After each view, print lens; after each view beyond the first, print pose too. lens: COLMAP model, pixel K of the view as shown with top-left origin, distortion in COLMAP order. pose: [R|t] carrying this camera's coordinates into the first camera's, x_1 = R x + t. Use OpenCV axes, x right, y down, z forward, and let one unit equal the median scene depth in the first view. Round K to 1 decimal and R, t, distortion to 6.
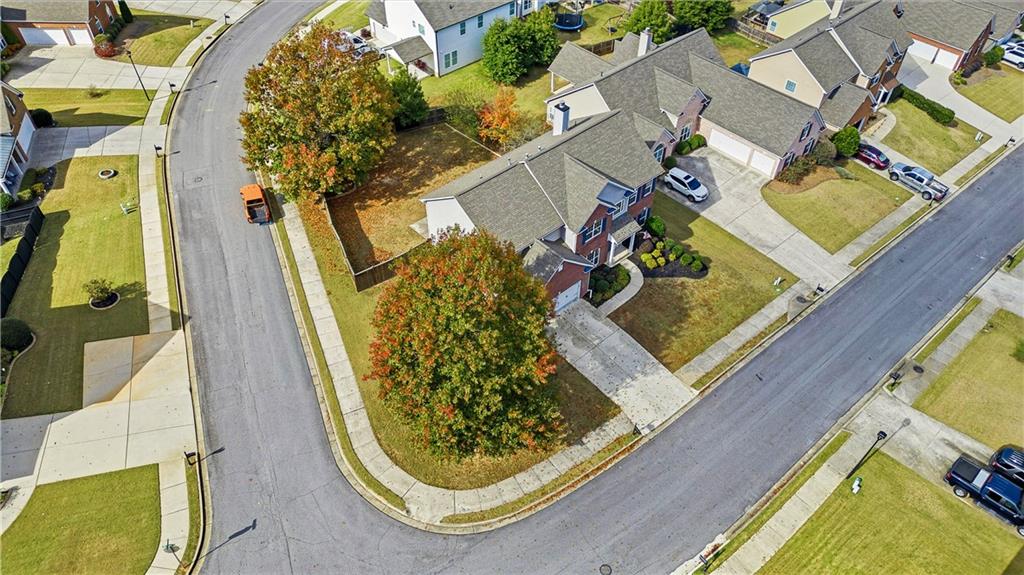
lens RADIAL K [[717.2, 0, 512.0], [0, 717.2, 287.5], [0, 0, 1]] dist [0.071096, -0.067960]
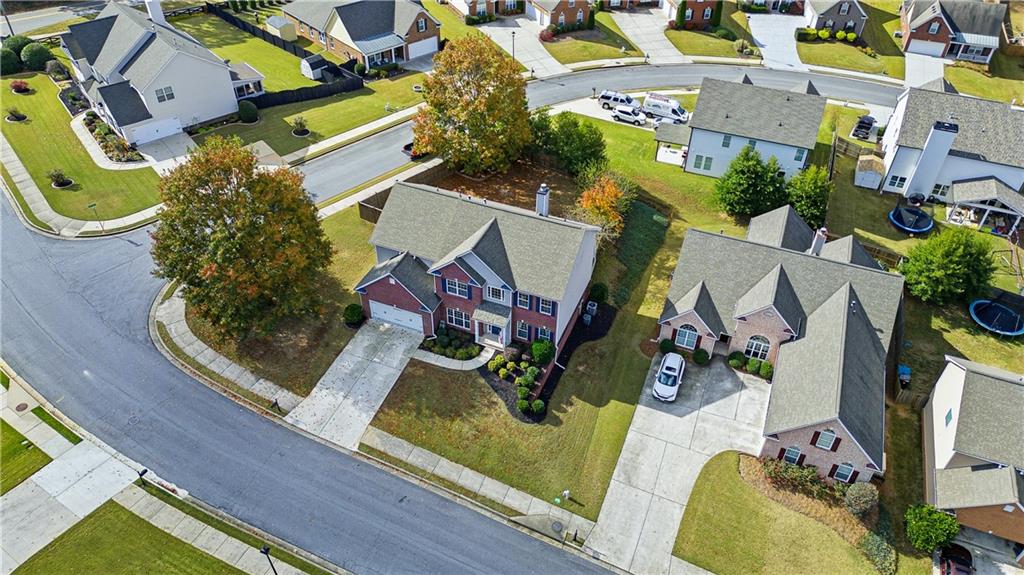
lens RADIAL K [[717.2, 0, 512.0], [0, 717.2, 287.5], [0, 0, 1]] dist [0.071096, -0.067960]
pose [[0.433556, 0.584813, -0.685582, 0.814683], [-0.648955, 0.730484, 0.212721, -0.335227], [0.625209, 0.352686, 0.696223, 0.322627]]
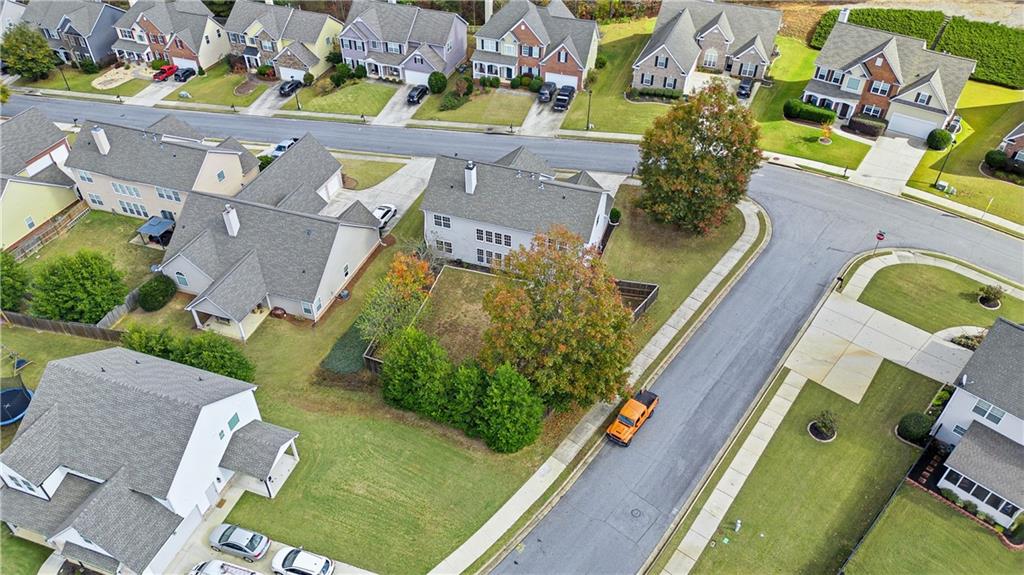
lens RADIAL K [[717.2, 0, 512.0], [0, 717.2, 287.5], [0, 0, 1]] dist [0.071096, -0.067960]
pose [[-0.493384, -0.565269, 0.661093, -0.861494], [0.610998, 0.315716, 0.725951, -1.003243], [-0.619075, 0.762099, 0.189609, 0.879430]]
